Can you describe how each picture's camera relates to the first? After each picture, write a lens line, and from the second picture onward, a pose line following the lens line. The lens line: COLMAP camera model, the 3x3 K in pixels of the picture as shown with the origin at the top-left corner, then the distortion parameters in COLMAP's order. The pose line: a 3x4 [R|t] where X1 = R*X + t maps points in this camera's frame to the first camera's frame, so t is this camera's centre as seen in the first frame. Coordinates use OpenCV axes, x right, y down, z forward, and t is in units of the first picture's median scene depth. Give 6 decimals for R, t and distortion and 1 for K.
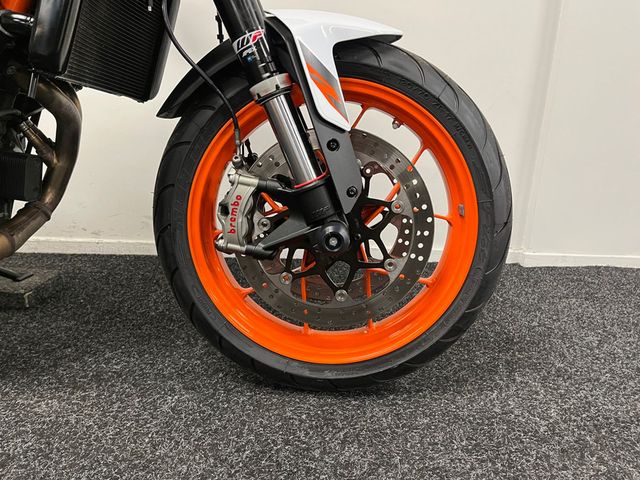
lens RADIAL K [[471.8, 0, 320.0], [0, 471.8, 240.0], [0, 0, 1]] dist [0.078317, -0.105206]
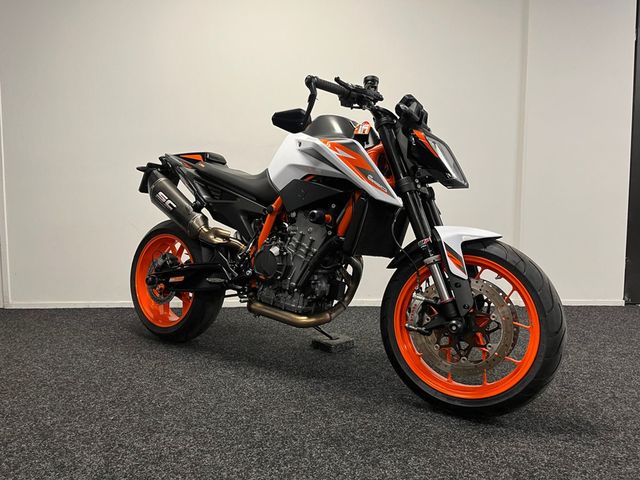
lens RADIAL K [[471.8, 0, 320.0], [0, 471.8, 240.0], [0, 0, 1]] dist [0.078317, -0.105206]
pose [[0.834474, 0.005350, -0.551021, 0.700630], [-0.148104, 0.965337, -0.214919, 0.167717], [0.530771, 0.260952, 0.806341, -1.180235]]
